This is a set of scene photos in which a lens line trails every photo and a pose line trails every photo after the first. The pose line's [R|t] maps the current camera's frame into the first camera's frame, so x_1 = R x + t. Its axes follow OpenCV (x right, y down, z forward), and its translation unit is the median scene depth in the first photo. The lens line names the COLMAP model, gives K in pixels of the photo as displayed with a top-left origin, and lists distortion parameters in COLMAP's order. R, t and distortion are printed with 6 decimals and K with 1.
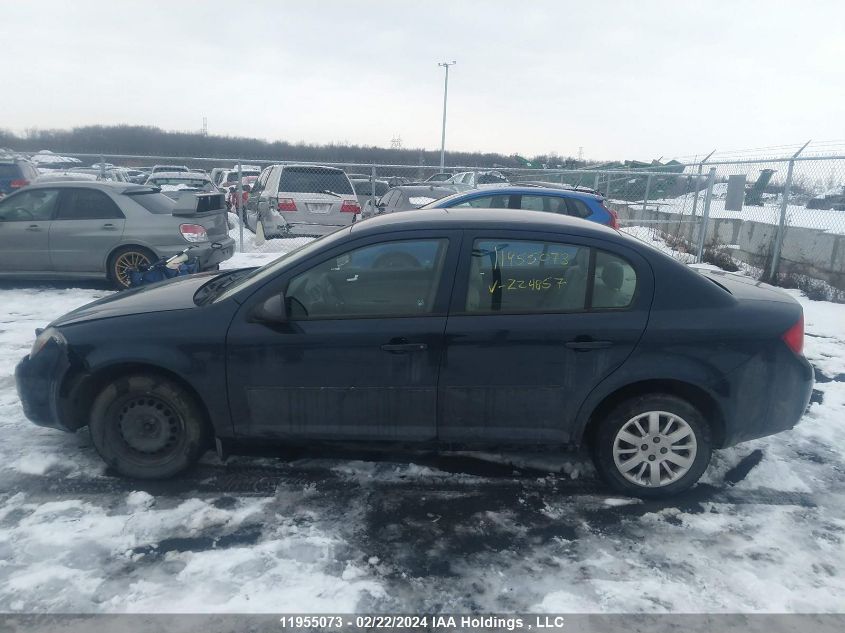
lens RADIAL K [[632.8, 0, 417.6], [0, 632.8, 332.5], [0, 0, 1]] dist [0.043406, -0.073203]
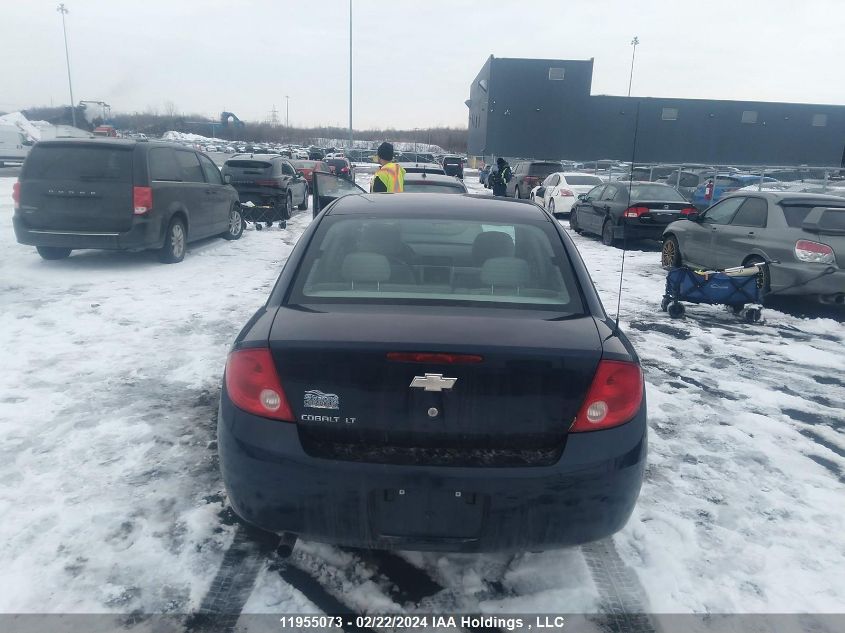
lens RADIAL K [[632.8, 0, 417.6], [0, 632.8, 332.5], [0, 0, 1]] dist [0.043406, -0.073203]
pose [[-0.023582, 0.226981, -0.973614, 1.291673], [-0.281010, 0.933114, 0.224346, -0.241532], [0.959415, 0.278885, 0.041779, 1.207268]]
